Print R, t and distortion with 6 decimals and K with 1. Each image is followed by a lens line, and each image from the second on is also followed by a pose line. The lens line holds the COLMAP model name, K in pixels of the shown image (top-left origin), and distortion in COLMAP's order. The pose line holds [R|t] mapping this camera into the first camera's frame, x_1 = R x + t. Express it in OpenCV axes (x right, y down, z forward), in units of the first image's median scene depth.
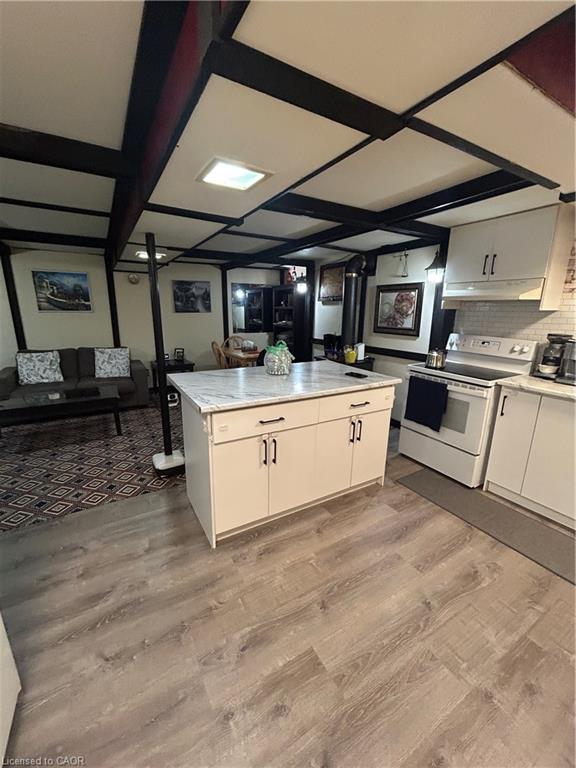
lens RADIAL K [[311.3, 0, 288.0], [0, 311.3, 384.0], [0, 0, 1]] dist [-0.002749, 0.000428]
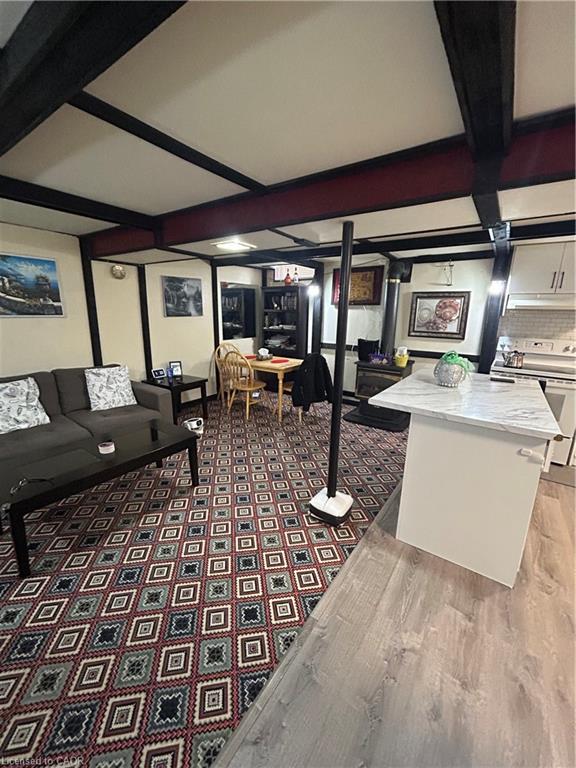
lens RADIAL K [[311.3, 0, 288.0], [0, 311.3, 384.0], [0, 0, 1]] dist [-0.002749, 0.000428]
pose [[0.913608, -0.088123, 0.396932, -0.546311], [0.087599, 0.995965, 0.019490, -0.063069], [-0.397048, 0.016965, 0.917641, 0.203902]]
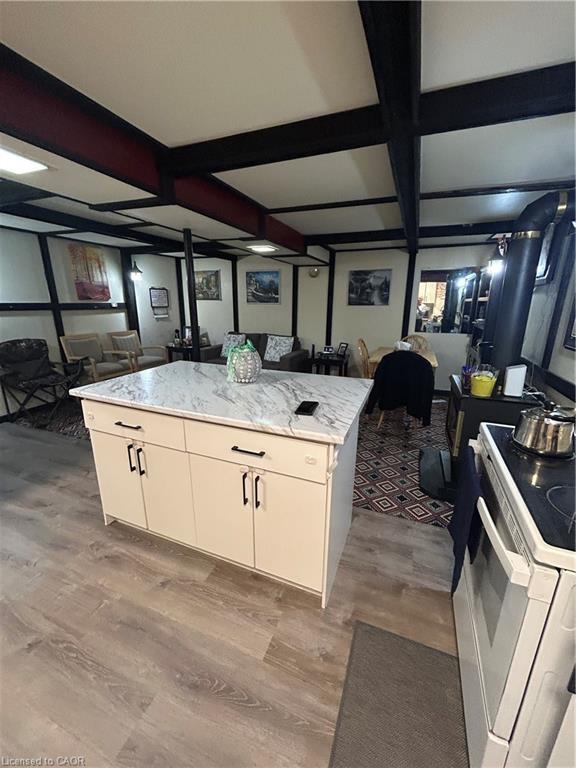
lens RADIAL K [[311.3, 0, 288.0], [0, 311.3, 384.0], [0, 0, 1]] dist [-0.002749, 0.000428]
pose [[0.606952, 0.201309, -0.768820, 0.410355], [-0.187610, 0.976339, 0.107535, -0.082668], [0.772277, 0.078970, 0.630359, 0.369960]]
